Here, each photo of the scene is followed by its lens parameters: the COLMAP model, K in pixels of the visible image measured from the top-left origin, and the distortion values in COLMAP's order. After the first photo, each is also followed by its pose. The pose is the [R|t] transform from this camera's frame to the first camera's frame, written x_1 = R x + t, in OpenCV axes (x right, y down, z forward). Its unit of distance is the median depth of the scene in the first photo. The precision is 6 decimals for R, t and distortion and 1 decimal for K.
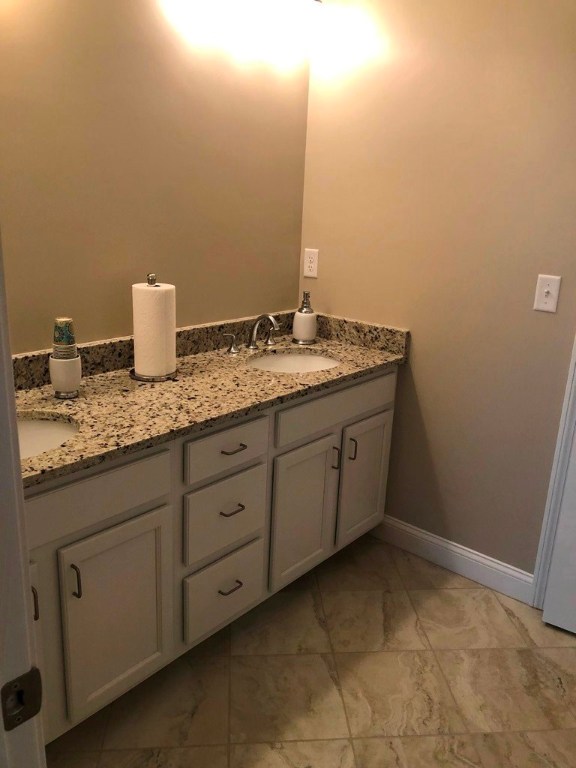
lens RADIAL K [[636.7, 0, 288.0], [0, 636.7, 384.0], [0, 0, 1]] dist [0.007495, -0.010123]
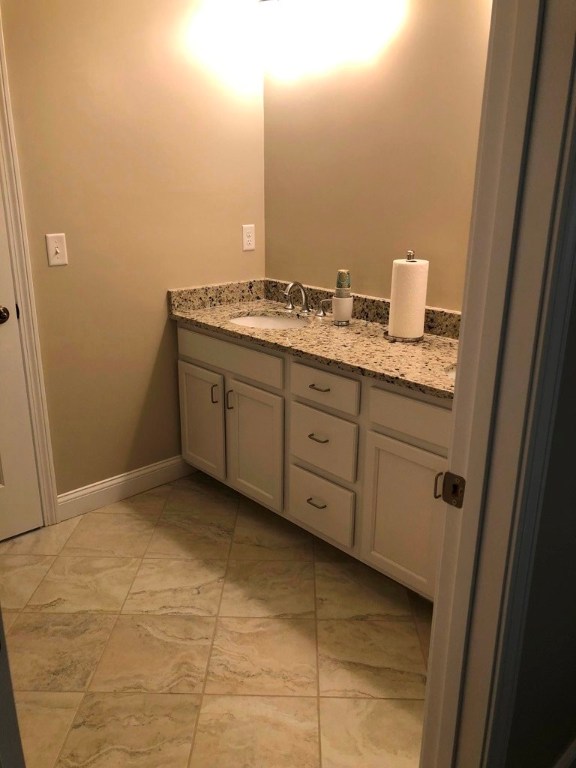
lens RADIAL K [[636.7, 0, 288.0], [0, 636.7, 384.0], [0, 0, 1]] dist [0.007495, -0.010123]
pose [[-0.129653, 0.259674, -0.956953, 1.067516], [-0.296836, 0.910675, 0.287333, -0.233205], [0.946086, 0.321312, -0.040991, 0.962969]]
